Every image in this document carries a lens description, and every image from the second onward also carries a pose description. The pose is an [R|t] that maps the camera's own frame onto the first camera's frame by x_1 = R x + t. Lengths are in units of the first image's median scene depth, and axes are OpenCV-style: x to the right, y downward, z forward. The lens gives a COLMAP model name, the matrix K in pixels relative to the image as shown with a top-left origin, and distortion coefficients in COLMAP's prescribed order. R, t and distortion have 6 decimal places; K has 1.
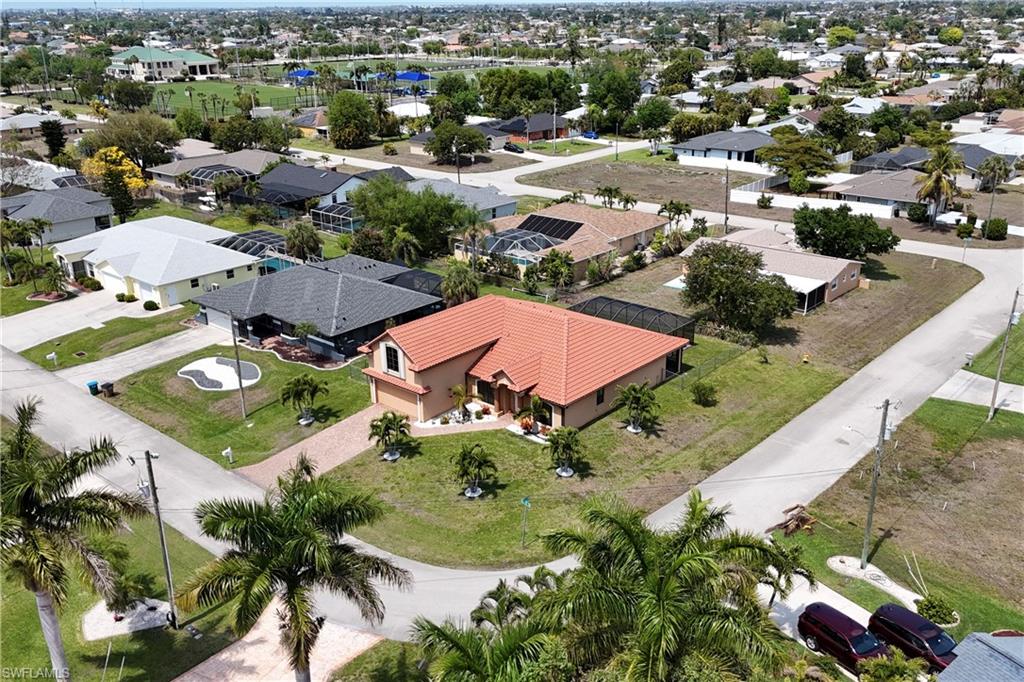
lens RADIAL K [[892.0, 0, 514.9], [0, 892.0, 341.1], [0, 0, 1]] dist [0.123526, -0.231783]
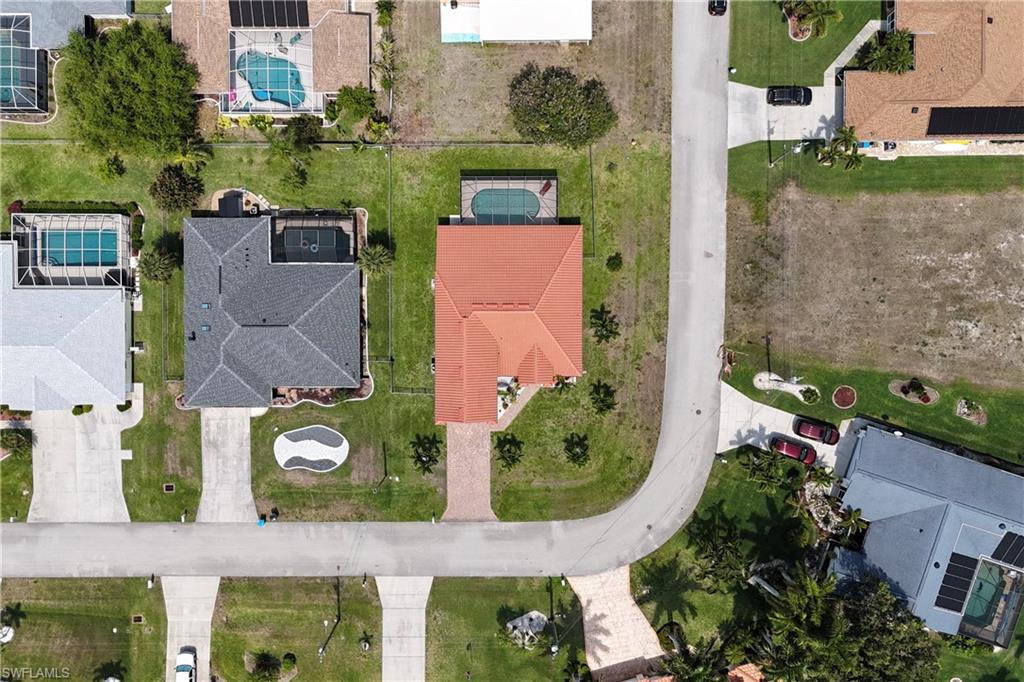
lens RADIAL K [[892.0, 0, 514.9], [0, 892.0, 341.1], [0, 0, 1]] dist [0.123526, -0.231783]
pose [[0.751098, -0.660163, -0.005986, 0.014025], [0.239177, 0.263649, 0.934496, -1.180620], [-0.615342, -0.703330, 0.355923, 0.454154]]
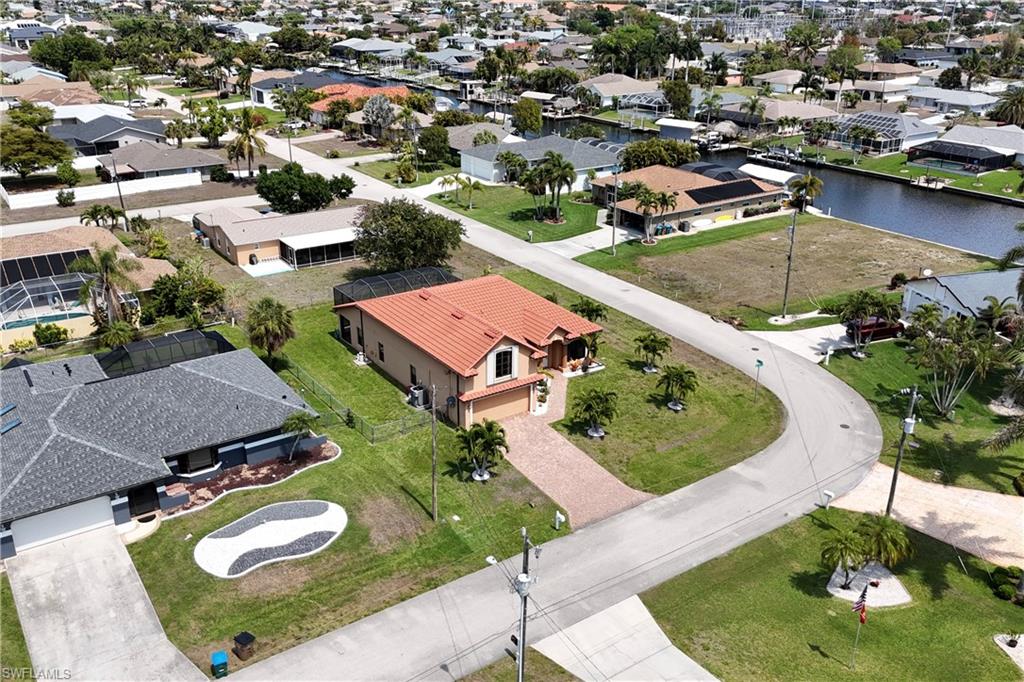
lens RADIAL K [[892.0, 0, 514.9], [0, 892.0, 341.1], [0, 0, 1]] dist [0.123526, -0.231783]
pose [[0.245964, -0.351833, 0.903170, -0.825244], [0.332070, 0.905993, 0.262499, -0.205236], [-0.910622, 0.235350, 0.339675, 0.587437]]
